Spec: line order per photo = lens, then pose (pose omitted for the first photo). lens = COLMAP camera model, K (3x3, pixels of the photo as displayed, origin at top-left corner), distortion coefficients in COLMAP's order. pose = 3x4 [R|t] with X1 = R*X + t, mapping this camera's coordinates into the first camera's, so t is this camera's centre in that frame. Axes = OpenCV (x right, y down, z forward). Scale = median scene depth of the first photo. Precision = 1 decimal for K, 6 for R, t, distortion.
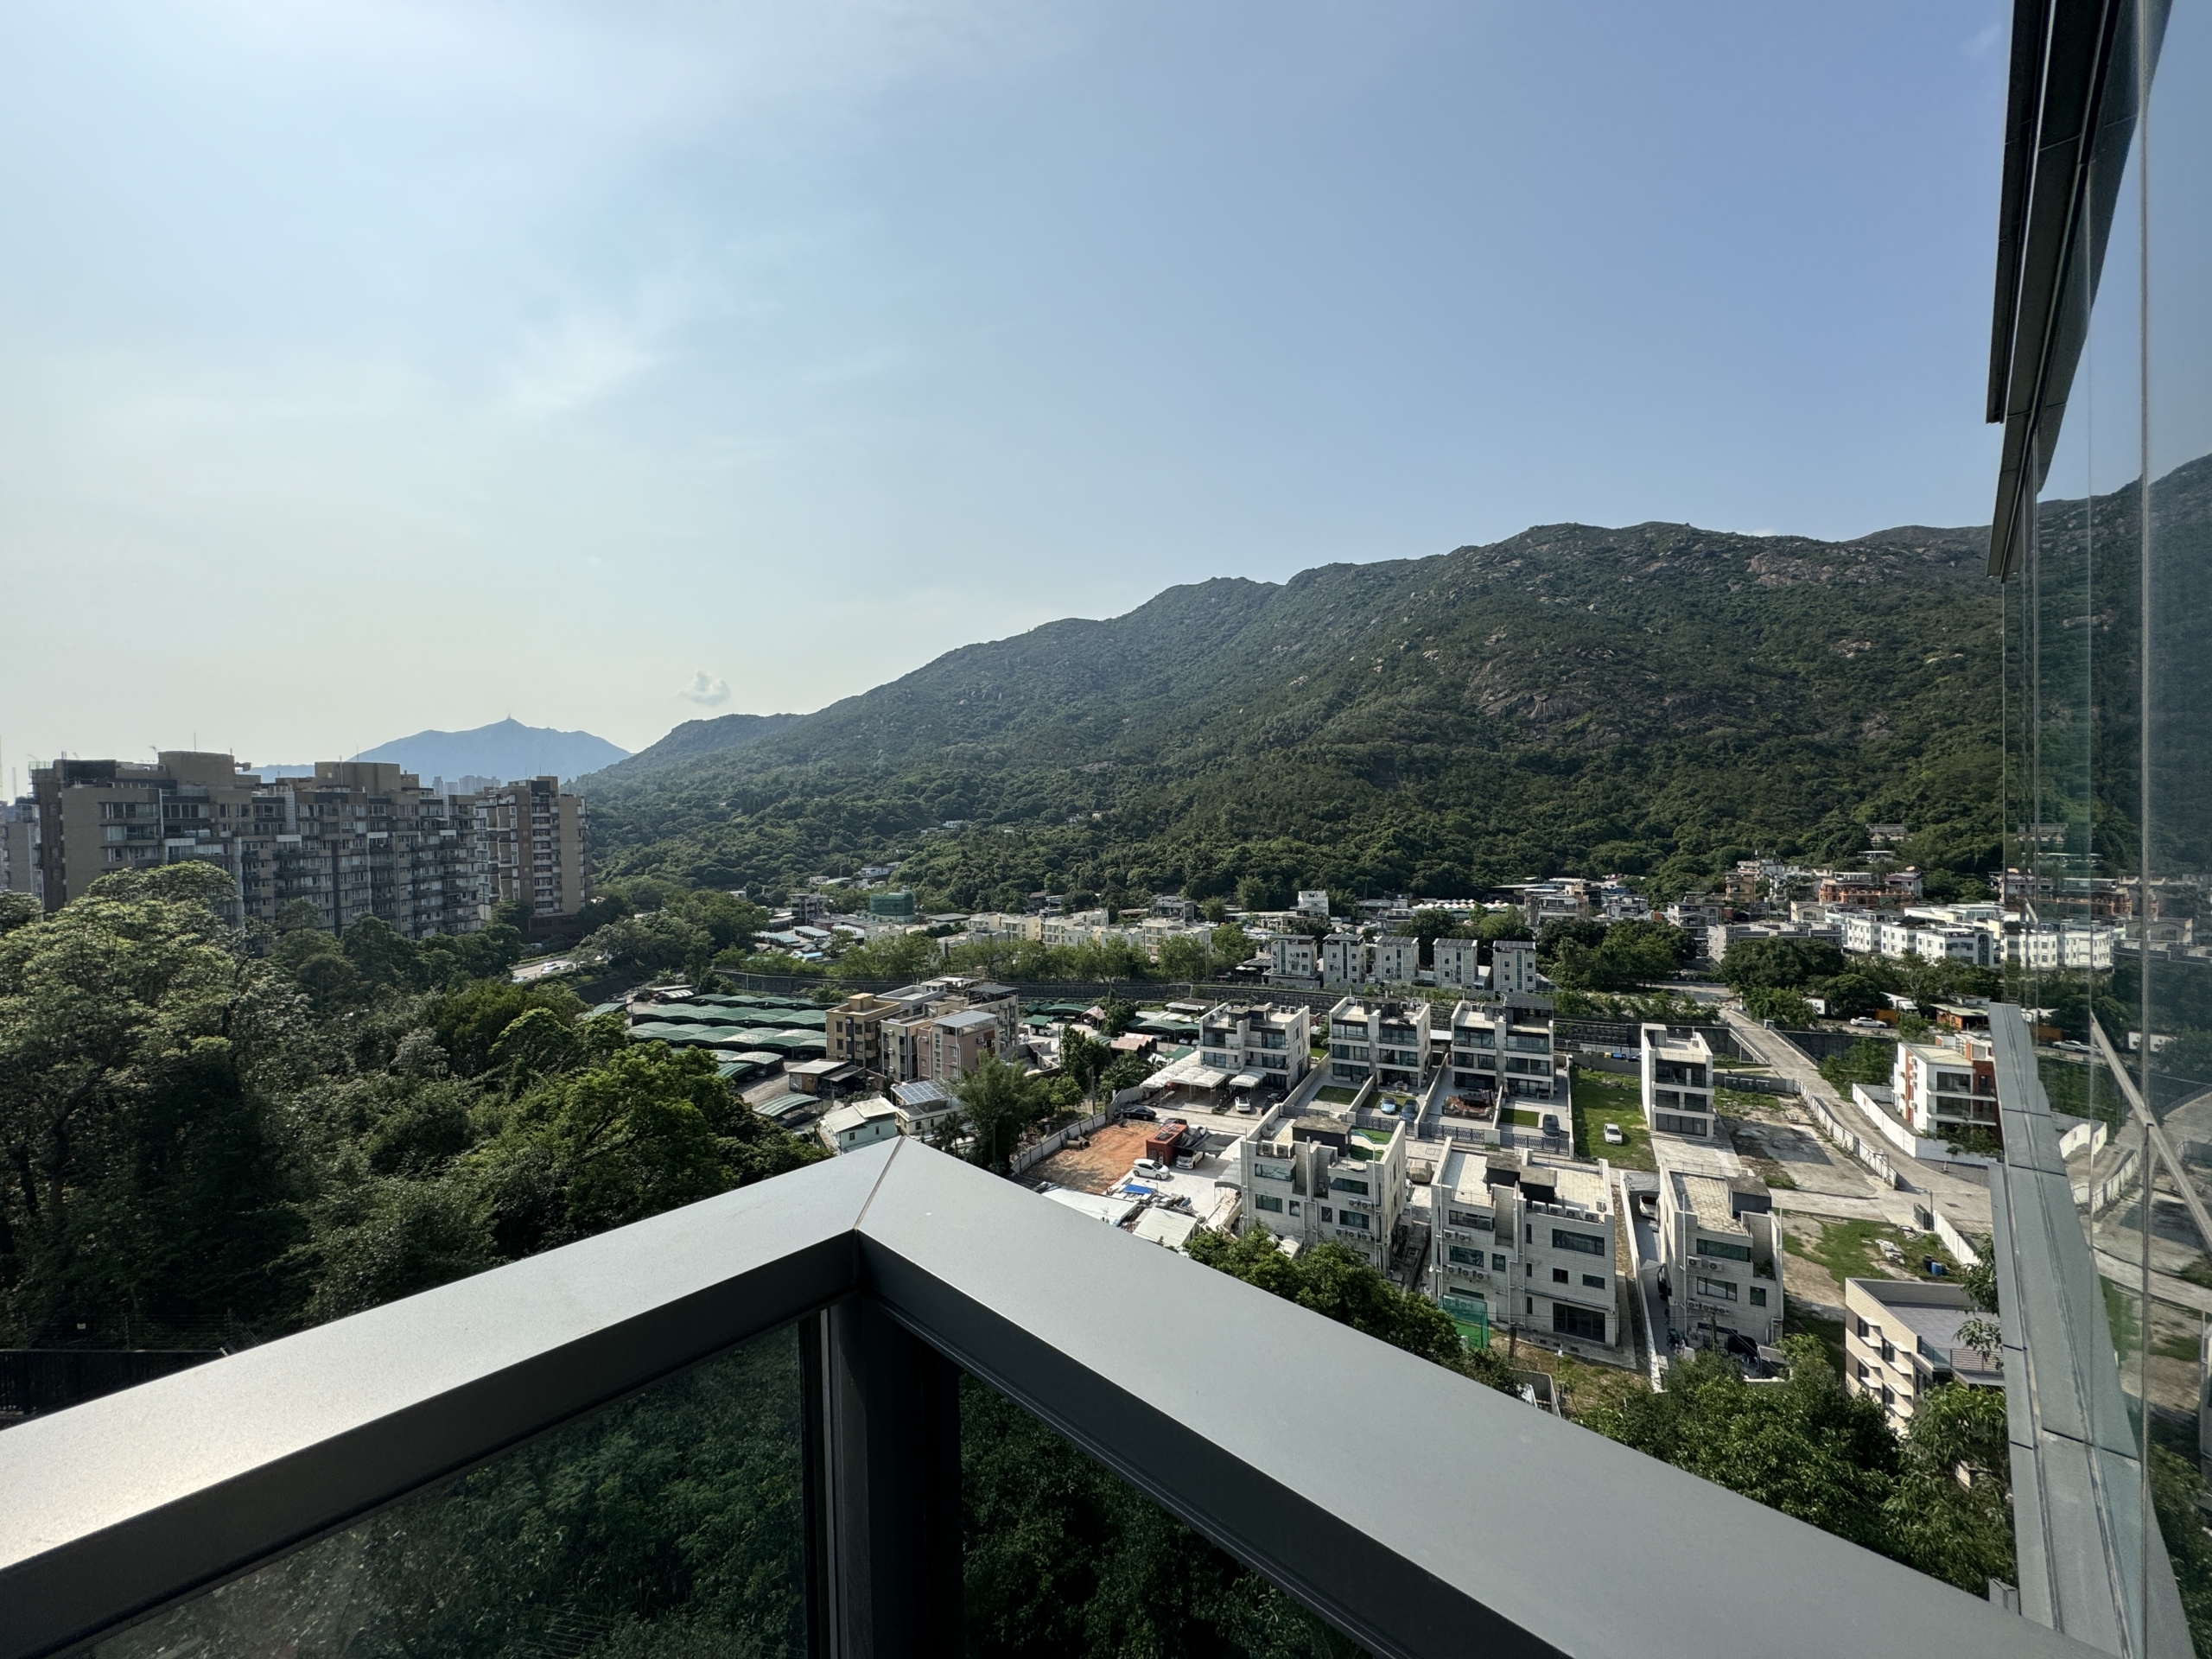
lens RADIAL K [[879.1, 0, 1105.8], [0, 879.1, 827.8], [0, 0, 1]] dist [-0.000021, -0.000123]
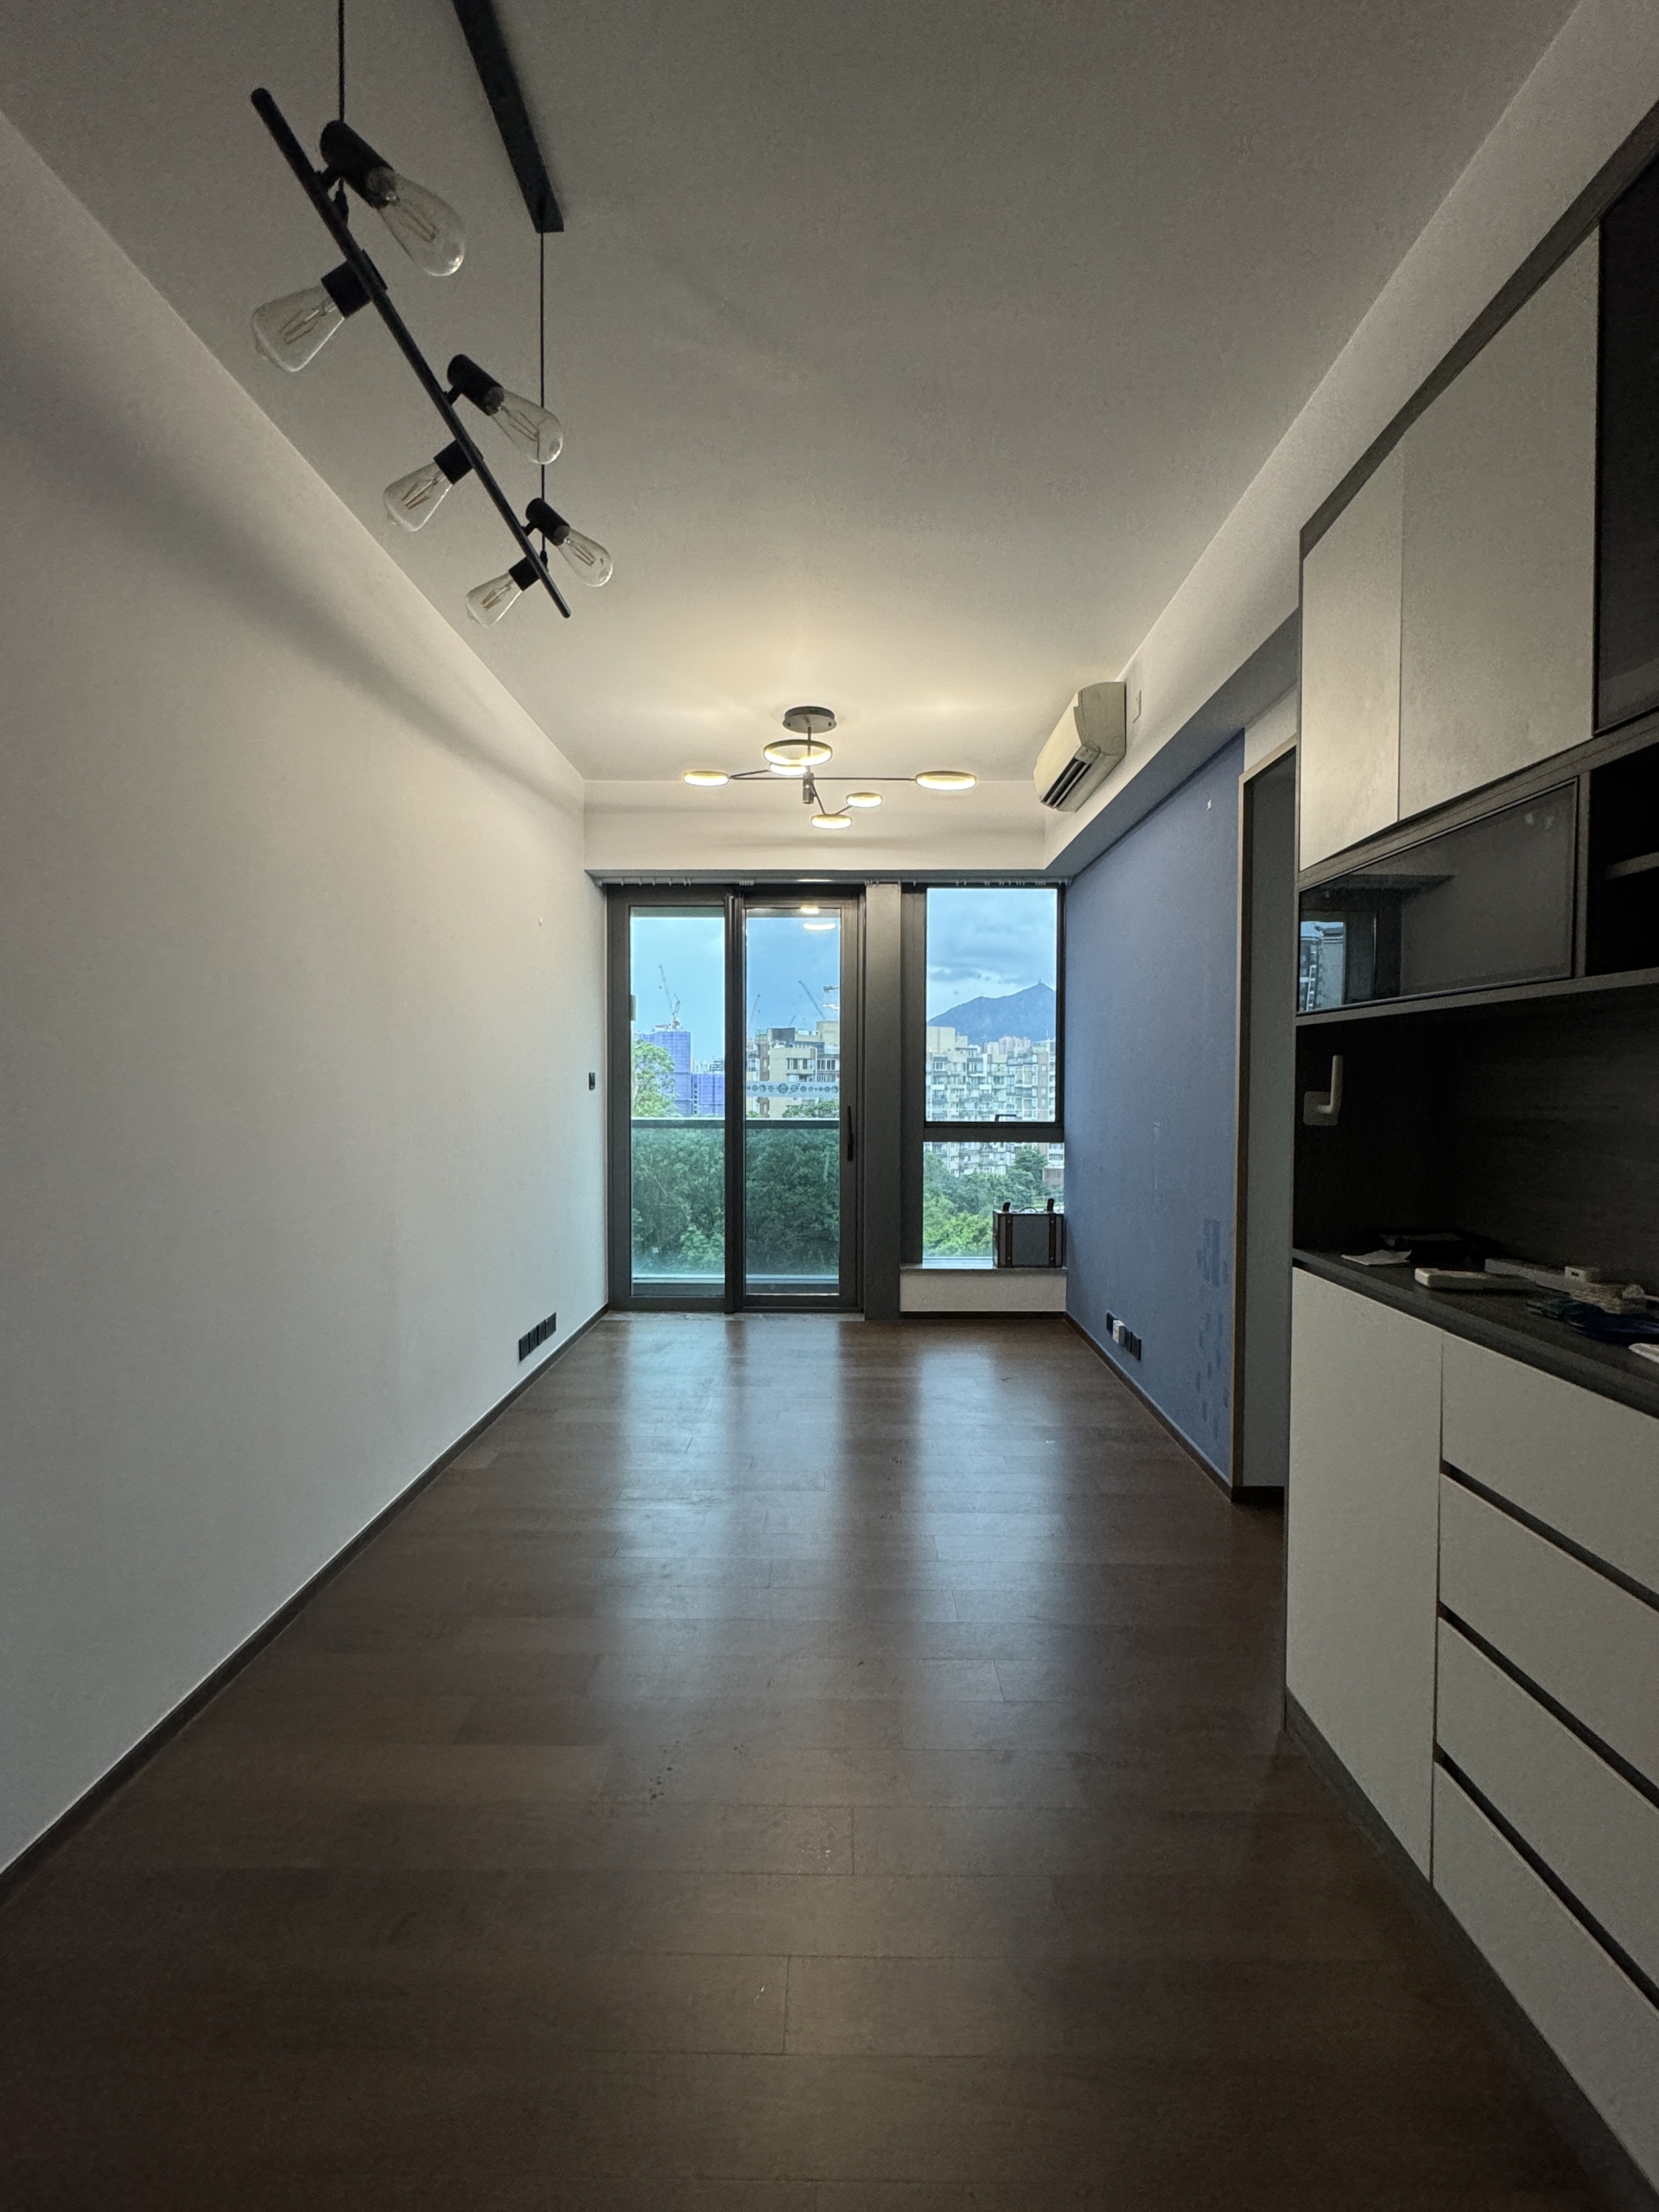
lens RADIAL K [[997.3, 0, 838.3], [0, 997.3, 1099.9], [0, 0, 1]] dist [0.000645, 0.000971]
pose [[0.696734, 0.038780, -0.716281, 0.074270], [-0.033935, 0.999202, 0.021089, 0.001828], [0.716527, 0.009614, 0.697493, -0.068169]]
